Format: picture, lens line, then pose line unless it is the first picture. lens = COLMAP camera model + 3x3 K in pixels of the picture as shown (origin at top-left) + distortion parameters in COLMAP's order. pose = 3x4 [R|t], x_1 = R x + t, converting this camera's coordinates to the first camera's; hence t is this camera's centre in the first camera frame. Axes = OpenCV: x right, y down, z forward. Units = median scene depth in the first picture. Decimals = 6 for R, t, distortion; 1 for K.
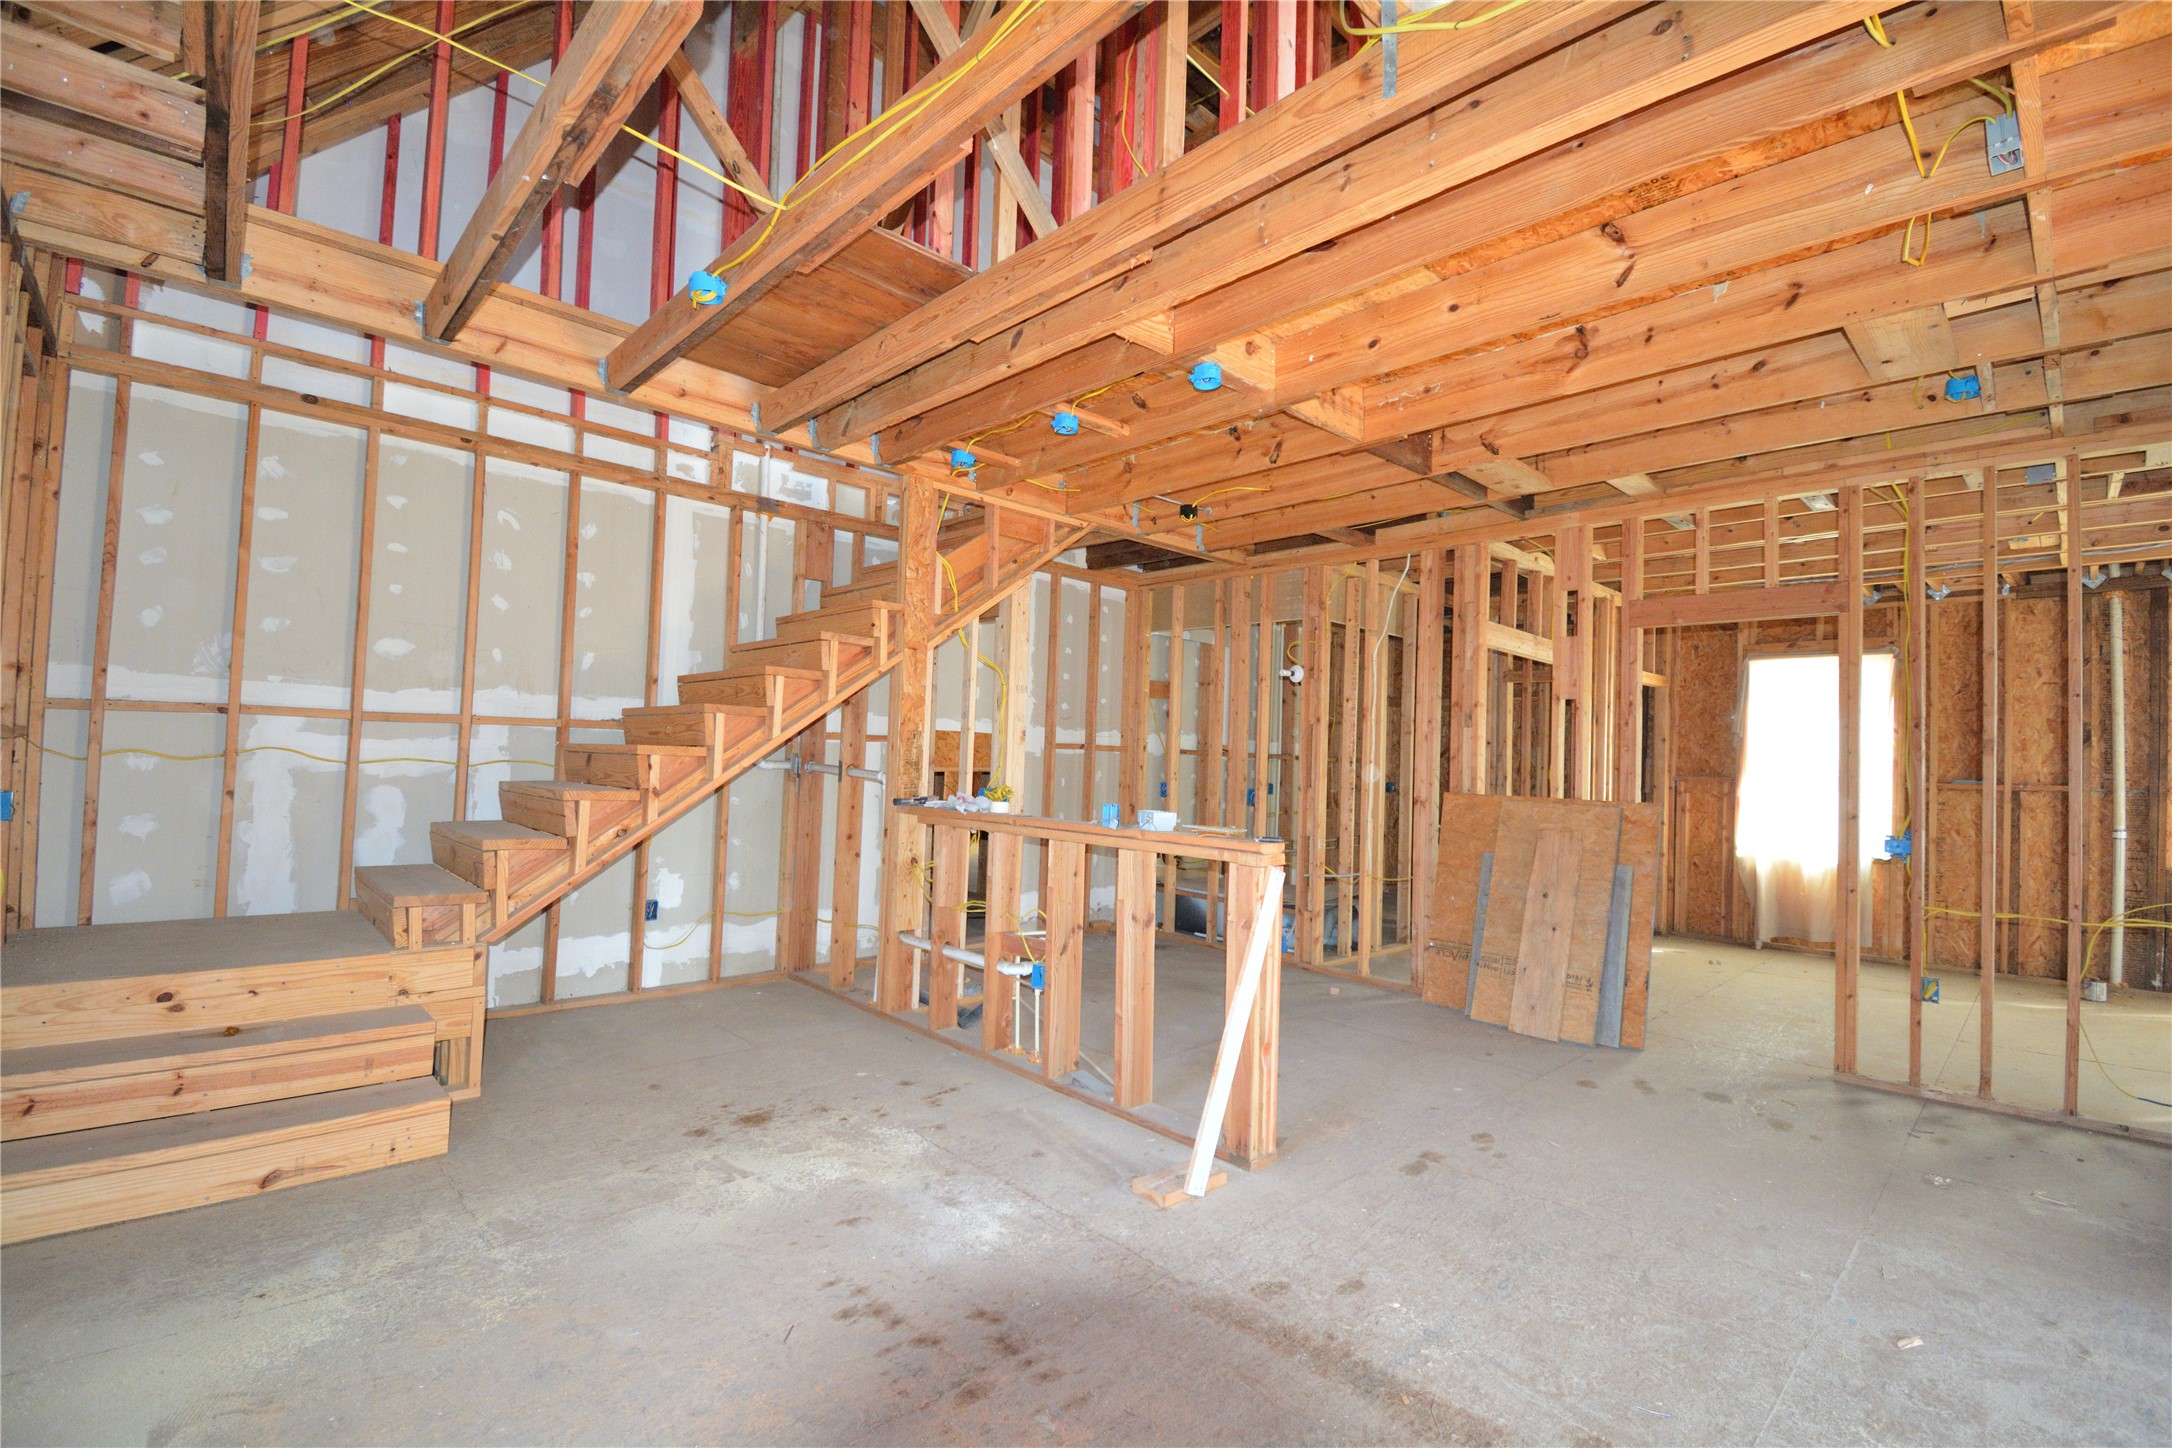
lens RADIAL K [[957.8, 0, 1094.5], [0, 957.8, 729.0], [0, 0, 1]] dist [-0.003209, -0.001610]
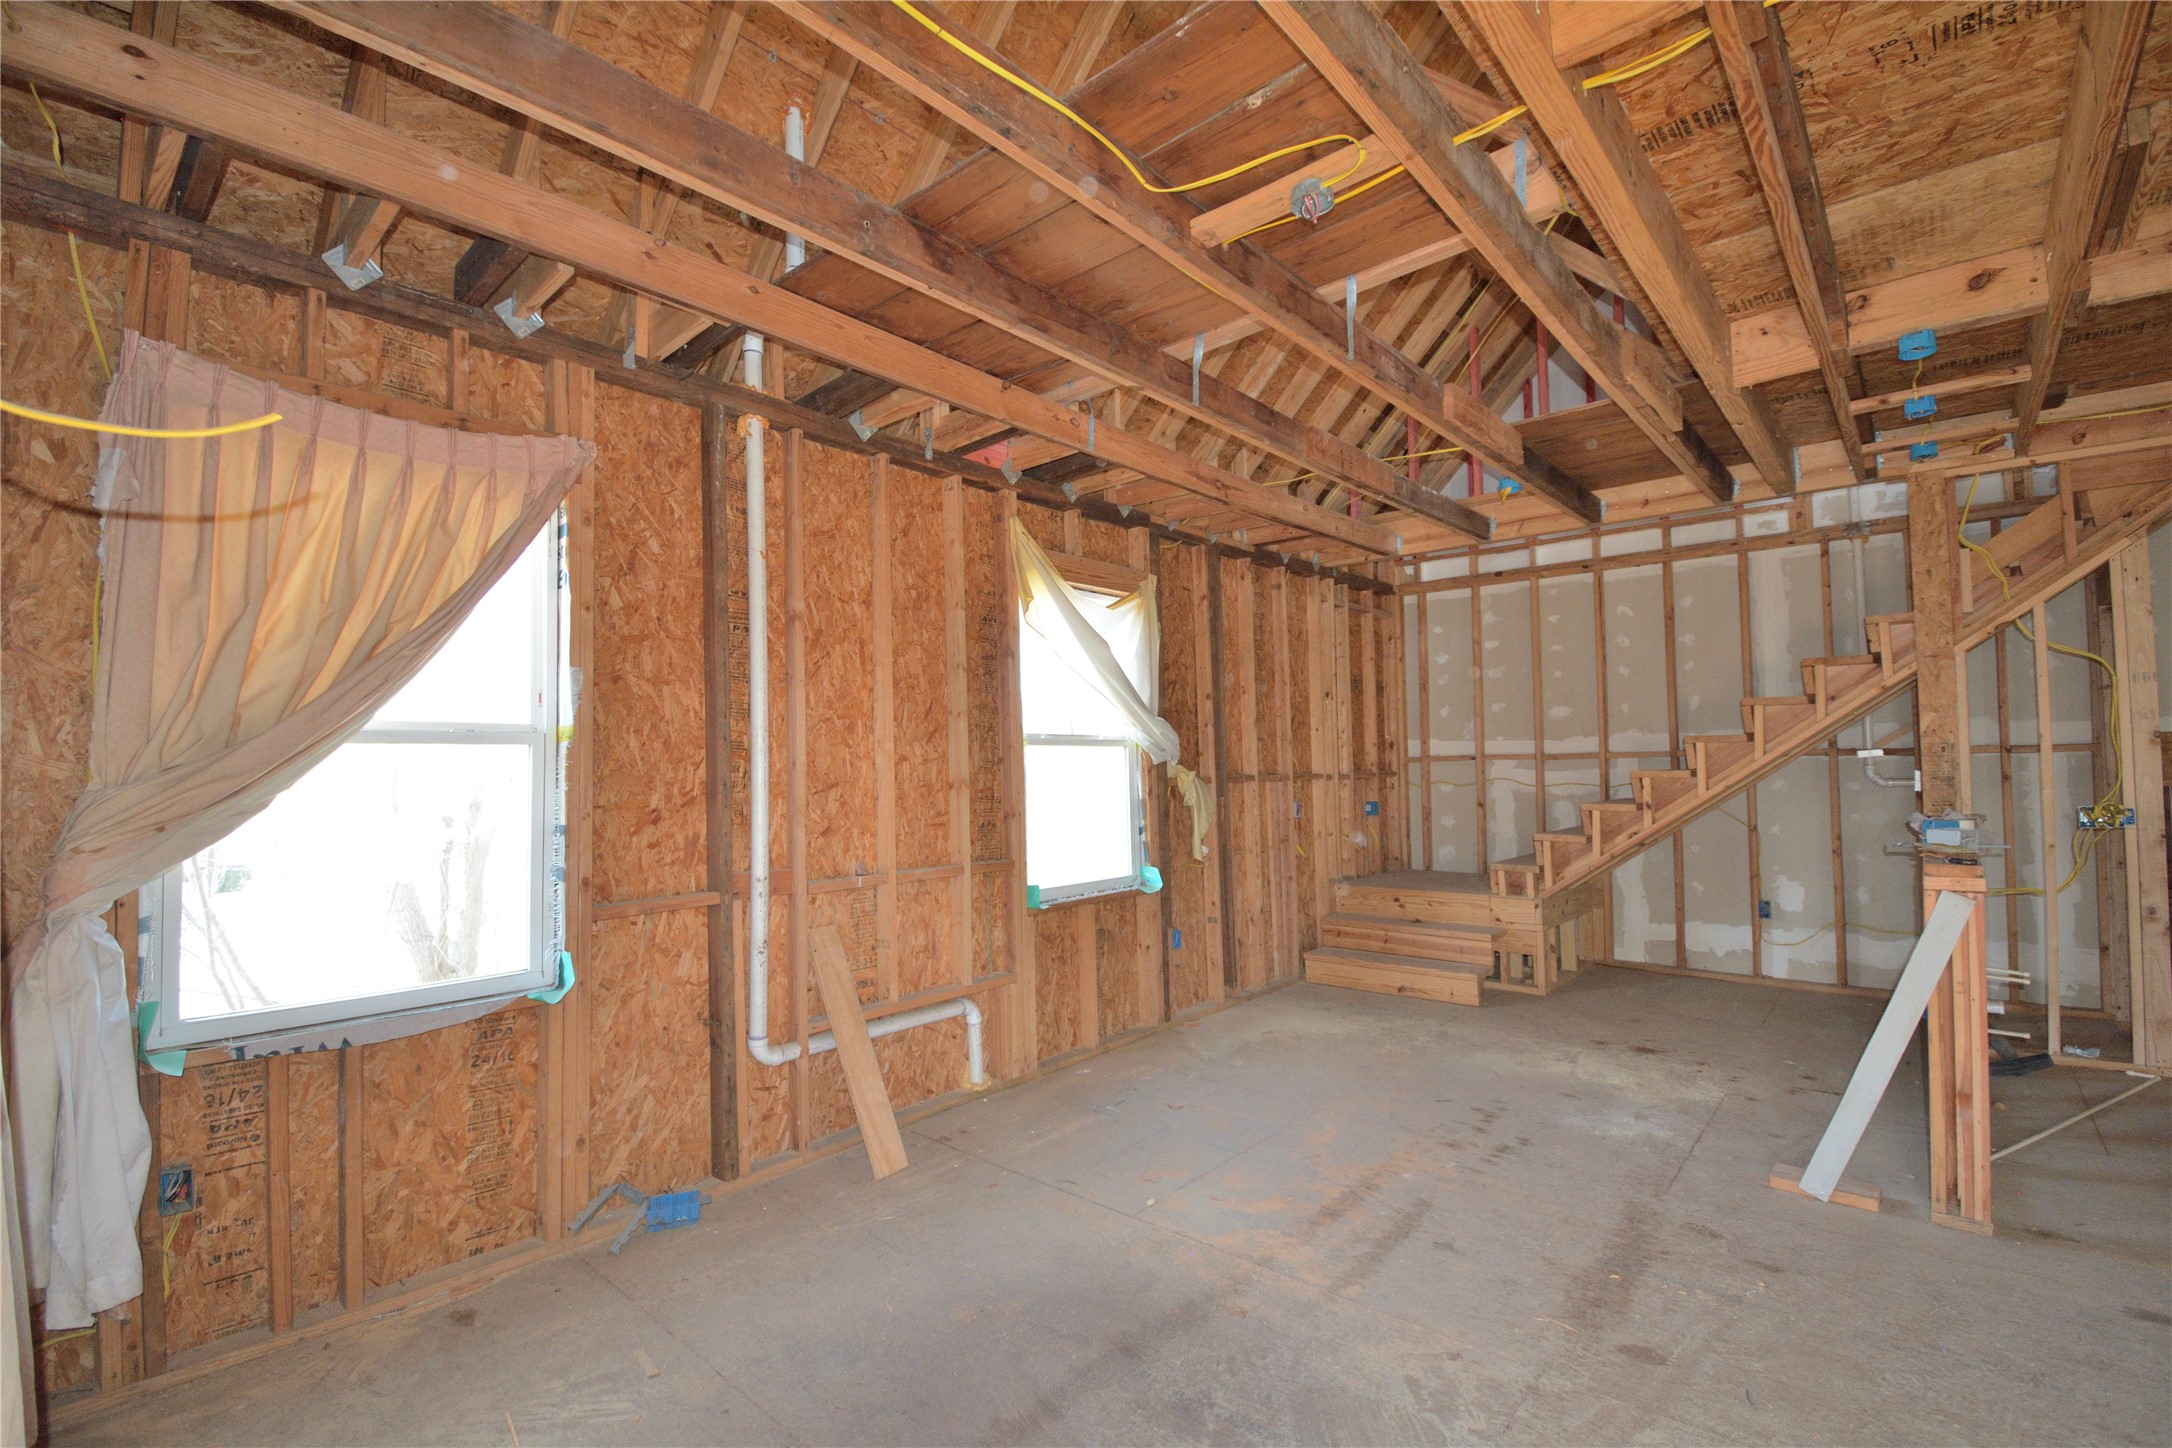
lens RADIAL K [[957.8, 0, 1086.7], [0, 957.8, 729.4], [0, 0, 1]] dist [-0.003209, -0.001610]
pose [[0.083030, -0.071674, -0.993966, 0.836319], [0.048686, 0.996511, -0.067791, 0.012414], [0.995357, -0.042764, 0.086230, 0.113241]]
